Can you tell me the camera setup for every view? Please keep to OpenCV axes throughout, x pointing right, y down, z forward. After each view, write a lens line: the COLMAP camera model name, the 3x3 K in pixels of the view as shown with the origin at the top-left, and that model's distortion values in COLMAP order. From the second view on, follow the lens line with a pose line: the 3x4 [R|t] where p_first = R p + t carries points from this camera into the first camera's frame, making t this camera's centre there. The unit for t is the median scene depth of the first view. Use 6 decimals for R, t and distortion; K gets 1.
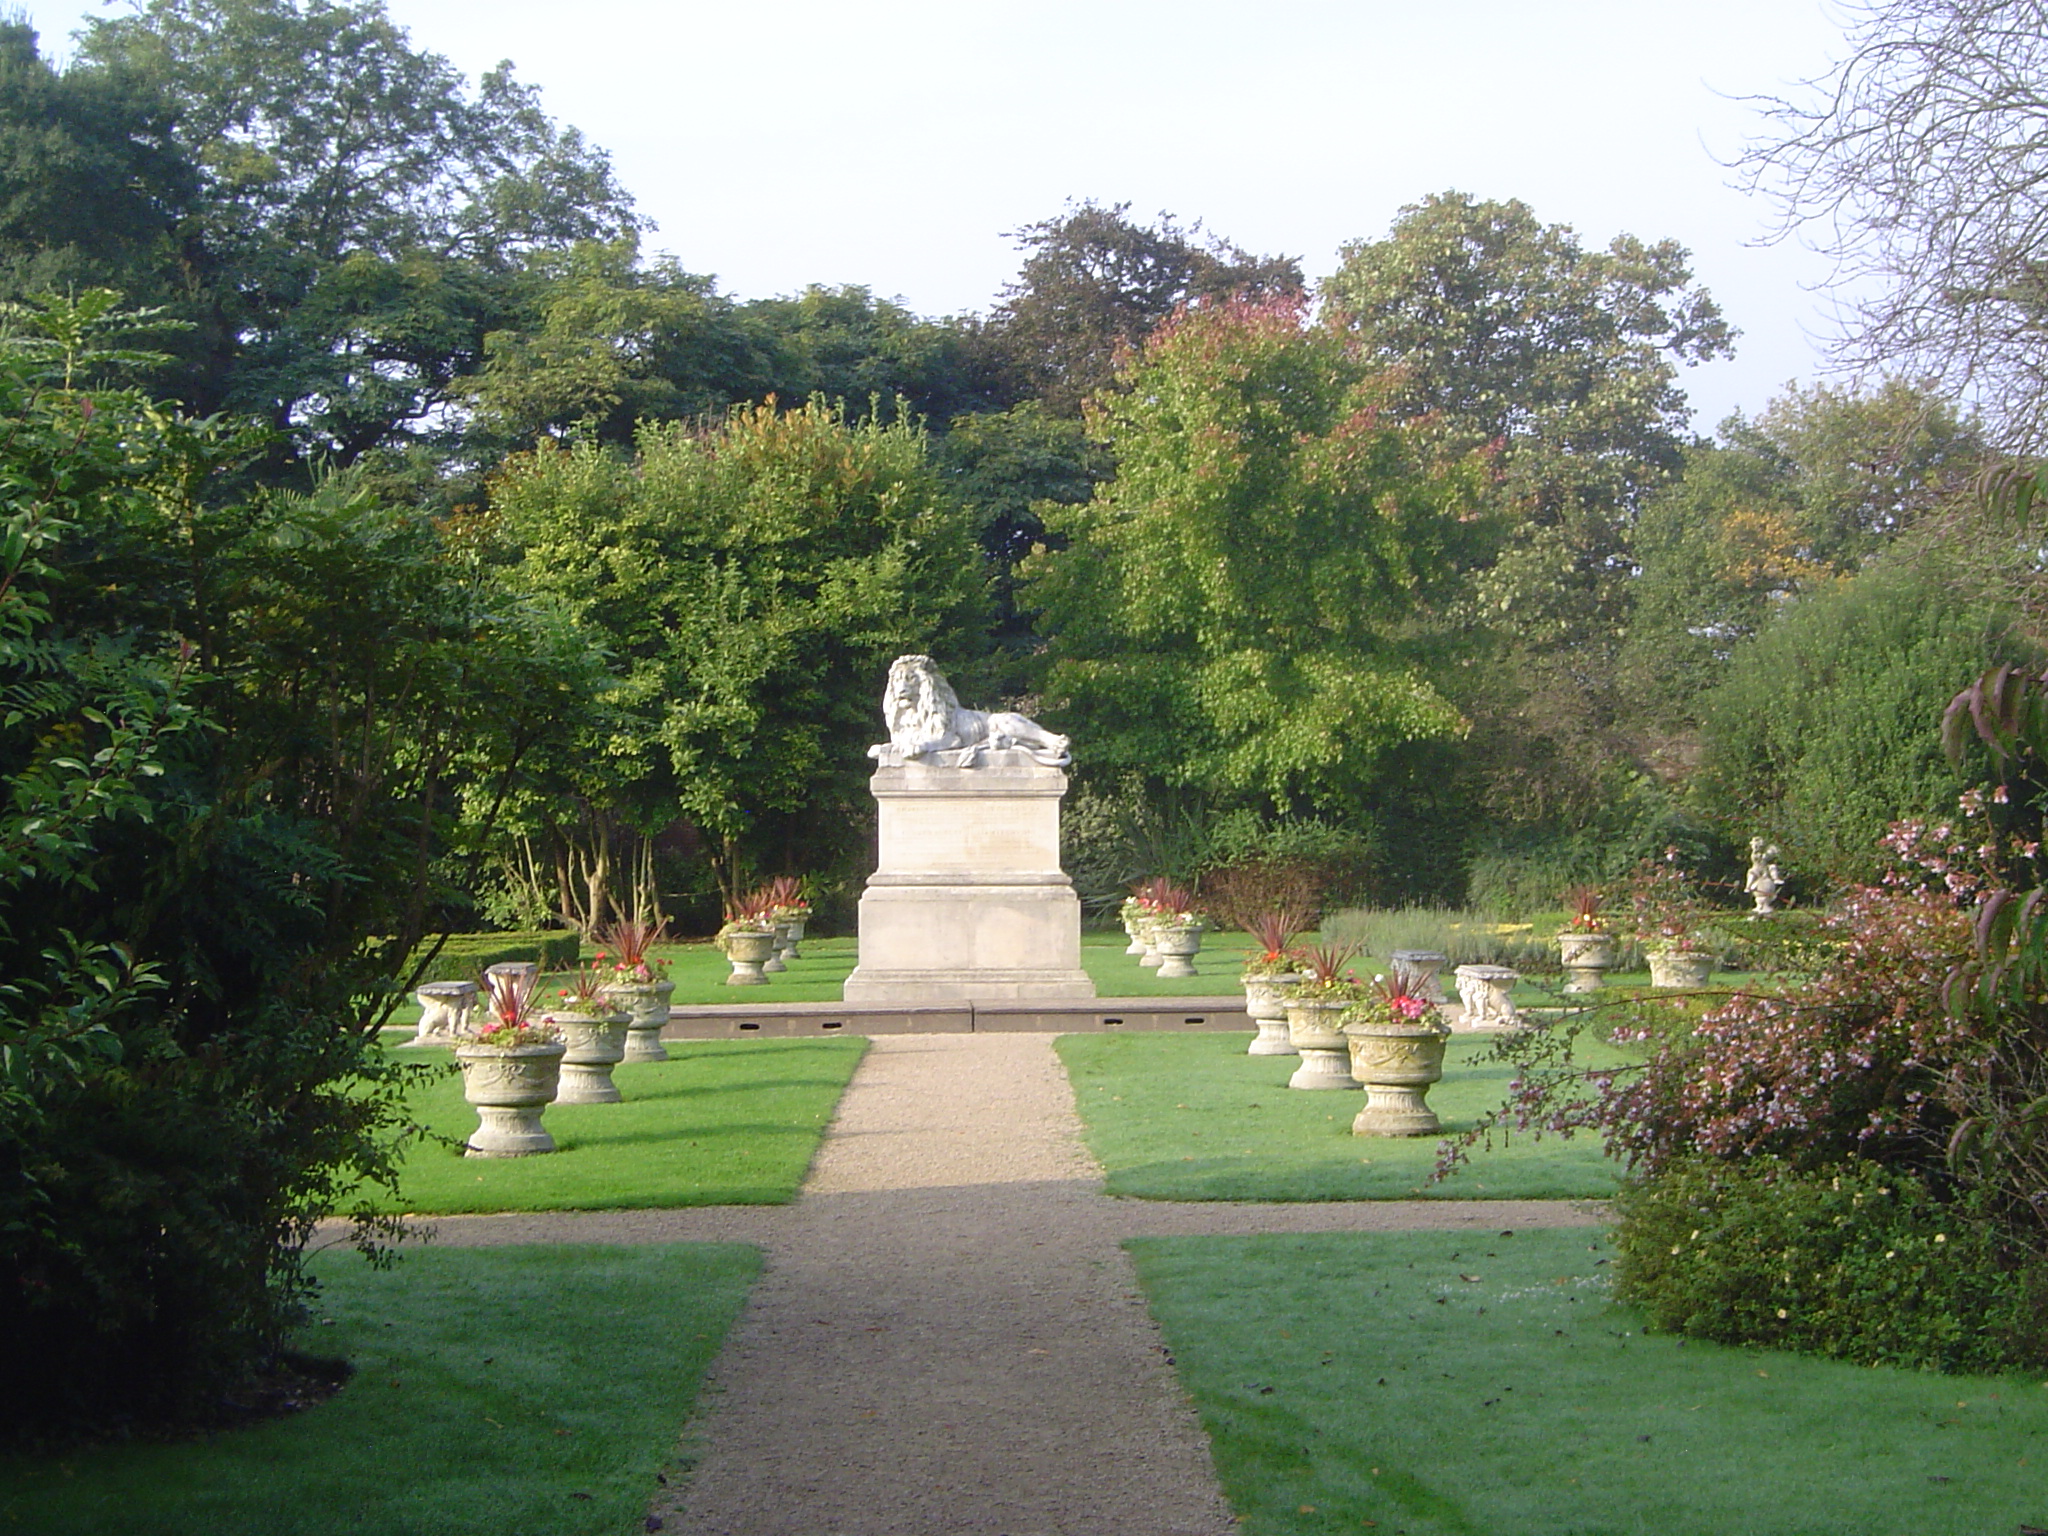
lens RADIAL K [[3455.6, 0, 1026.2], [0, 3455.6, 765.6], [0, 0, 1]] dist [-0.073427, 0.000000]
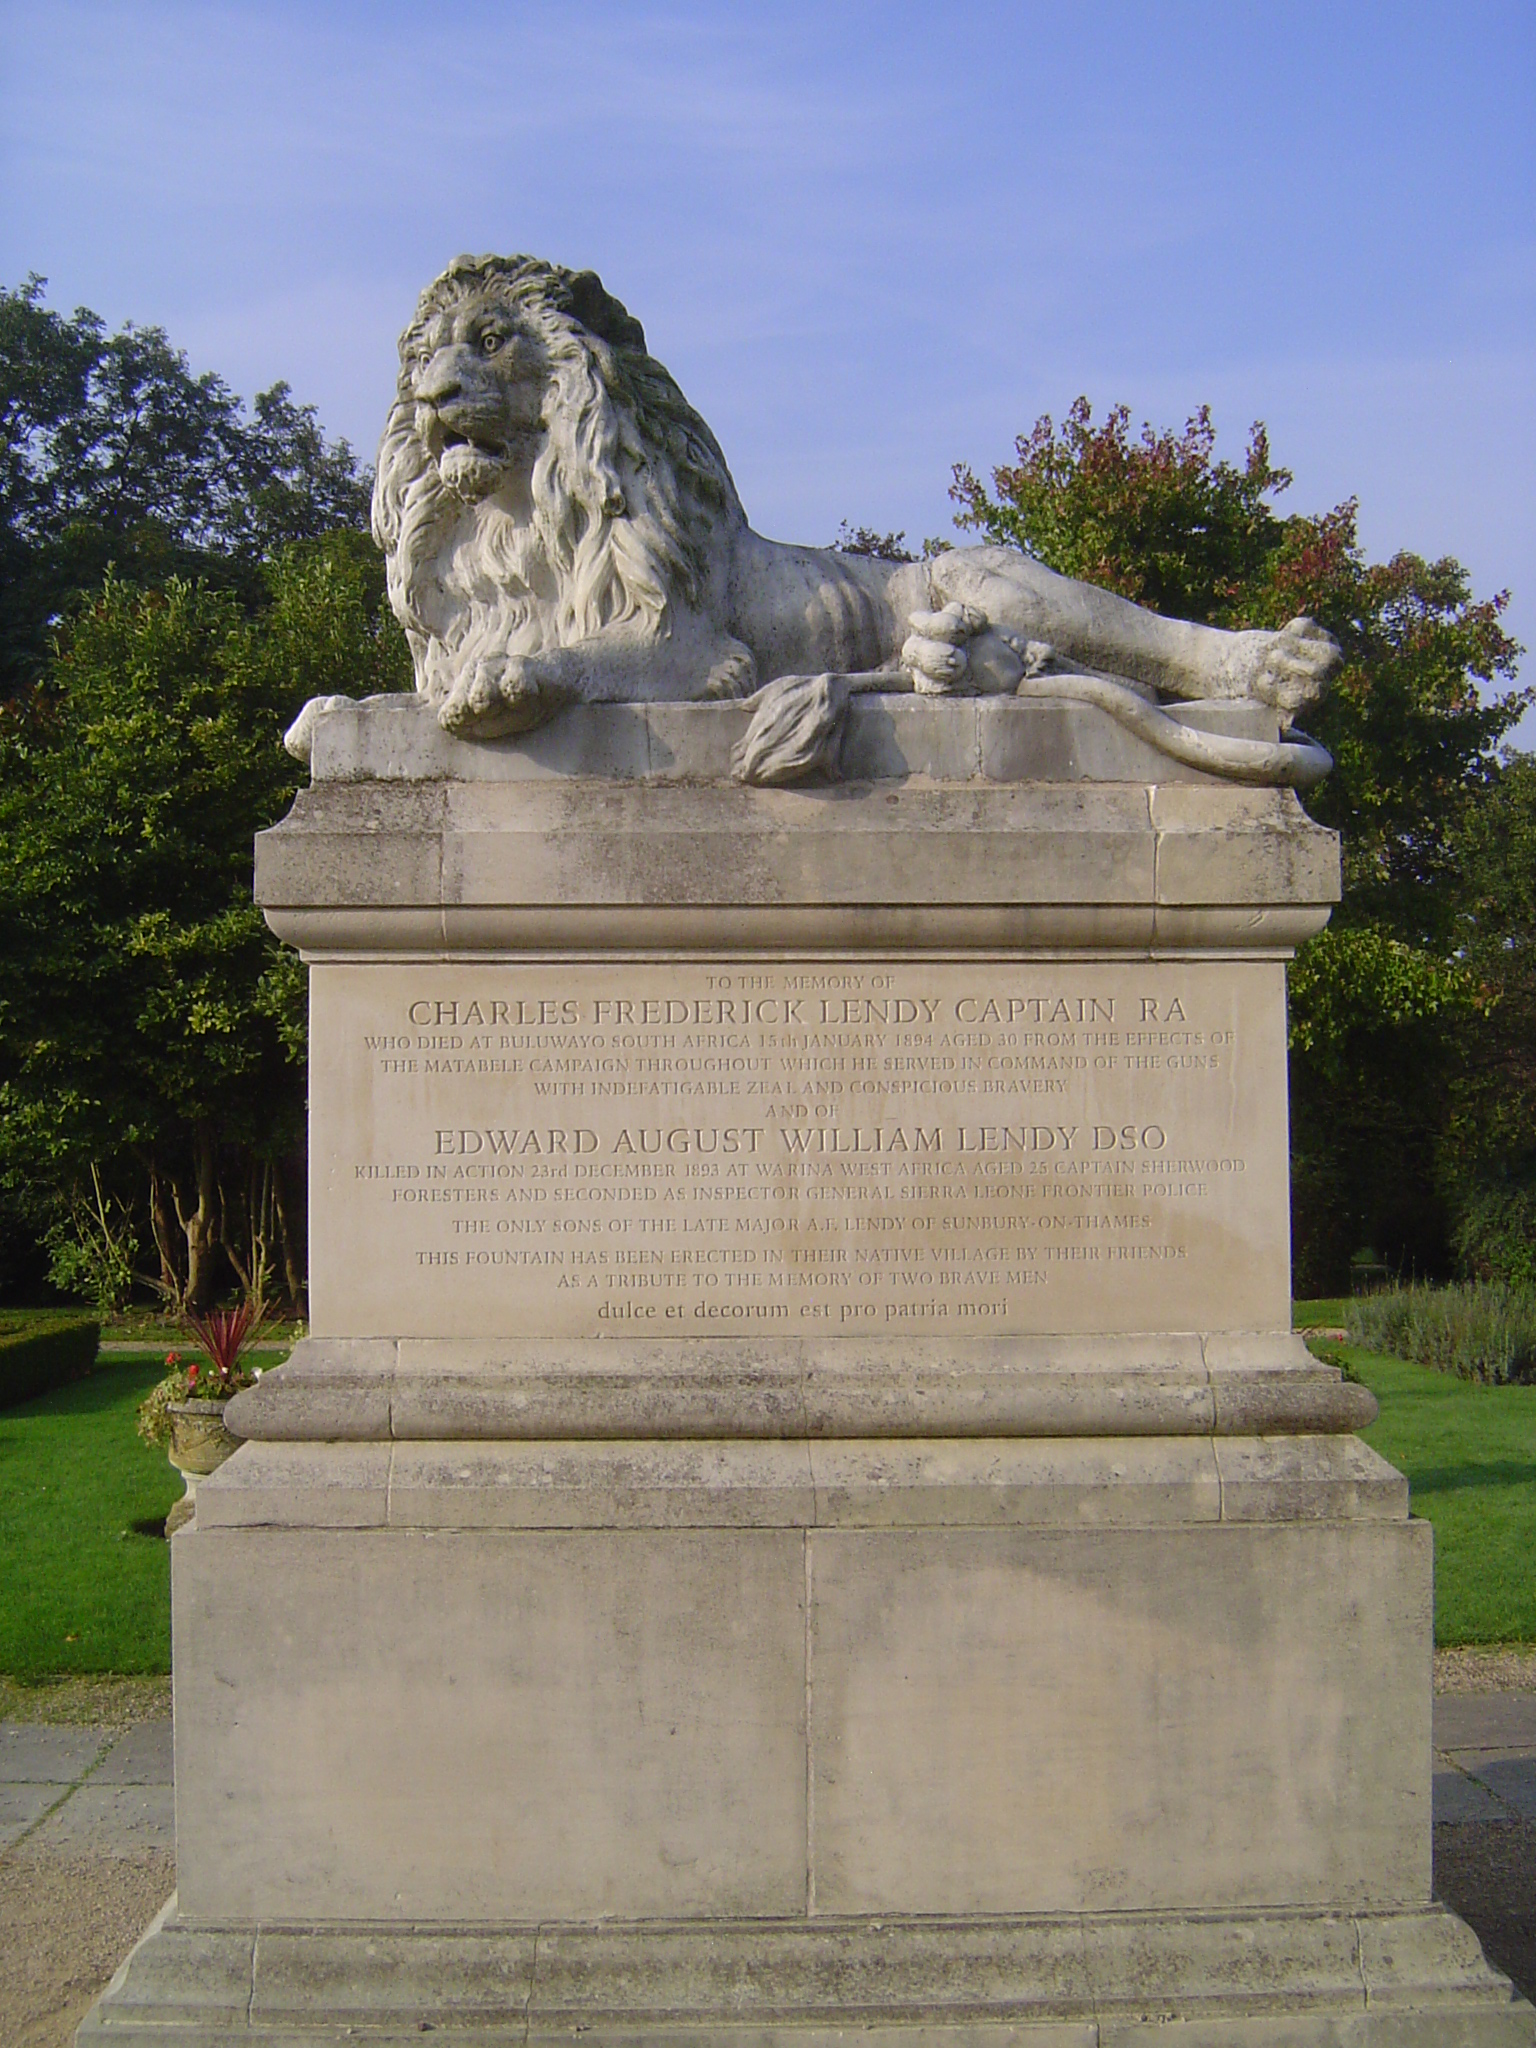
lens RADIAL K [[2321.6, 0, 759.9], [0, 2321.6, 1029.2], [0, 0, 1]] dist [-0.143531, 0.000000]
pose [[0.999969, -0.000609, -0.007842, -0.011482], [0.000321, 0.999326, -0.036703, 0.011696], [0.007859, 0.036700, 0.999295, 0.569027]]
